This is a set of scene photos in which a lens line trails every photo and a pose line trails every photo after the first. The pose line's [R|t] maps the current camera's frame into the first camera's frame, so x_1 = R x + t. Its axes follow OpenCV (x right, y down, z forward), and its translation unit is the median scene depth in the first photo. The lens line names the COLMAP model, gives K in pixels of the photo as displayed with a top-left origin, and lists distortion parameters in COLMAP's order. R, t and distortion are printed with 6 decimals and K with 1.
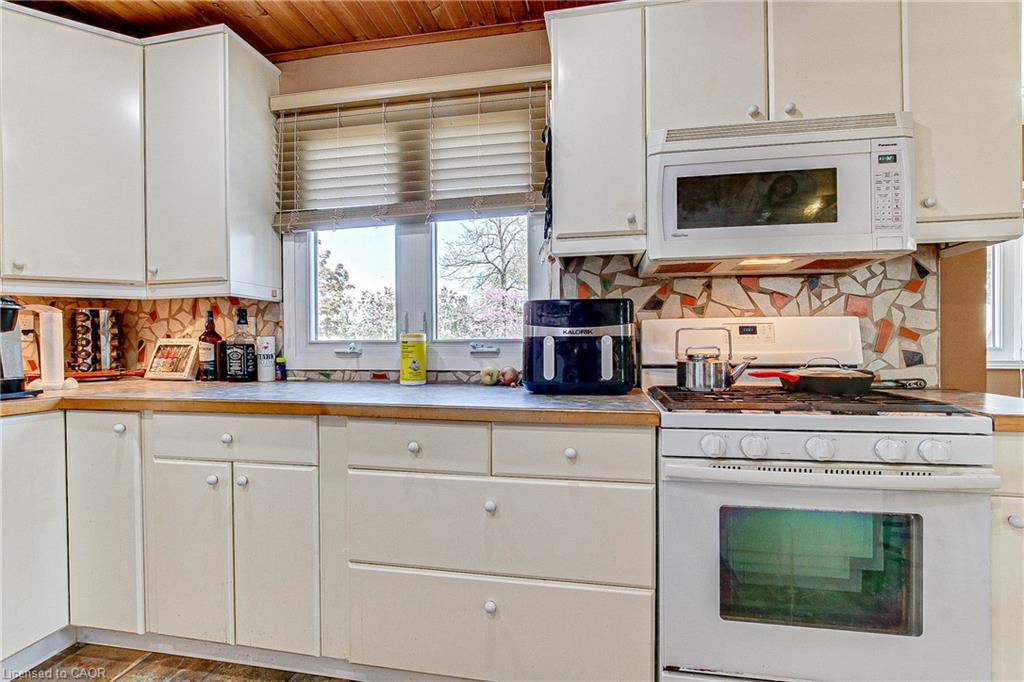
lens RADIAL K [[471.0, 0, 508.8], [0, 471.0, 342.6], [0, 0, 1]] dist [-0.026920, 0.005658]
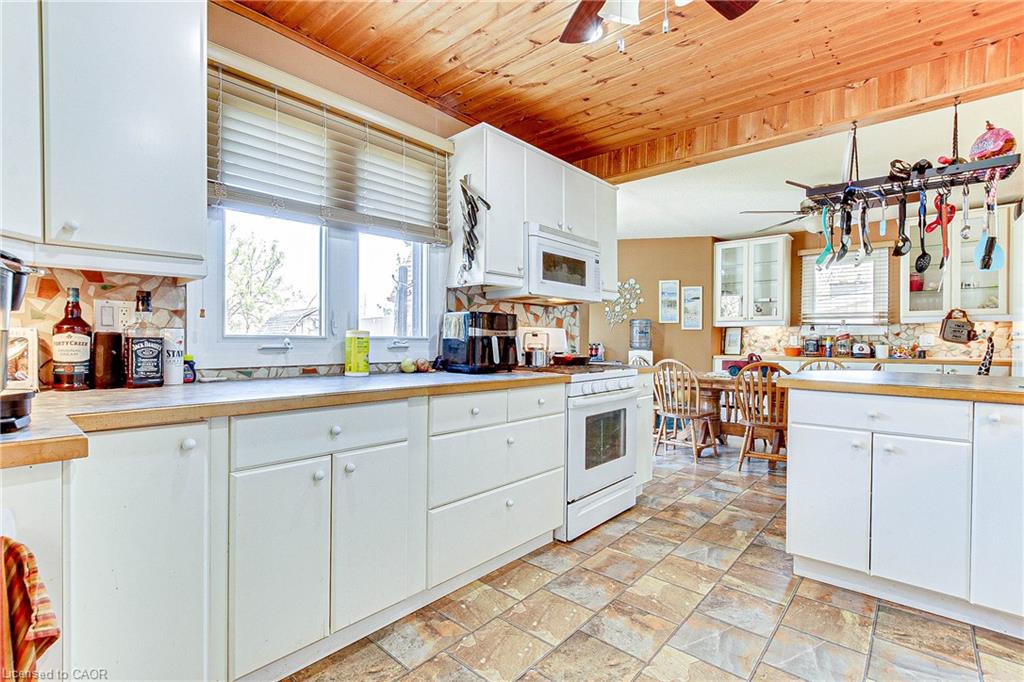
lens RADIAL K [[471.0, 0, 501.6], [0, 471.0, 344.0], [0, 0, 1]] dist [-0.026920, 0.005658]
pose [[0.526072, 0.002837, 0.850435, -0.957262], [-0.007464, 0.999971, 0.001281, 0.008750], [-0.850407, -0.007021, 0.526078, 0.115636]]
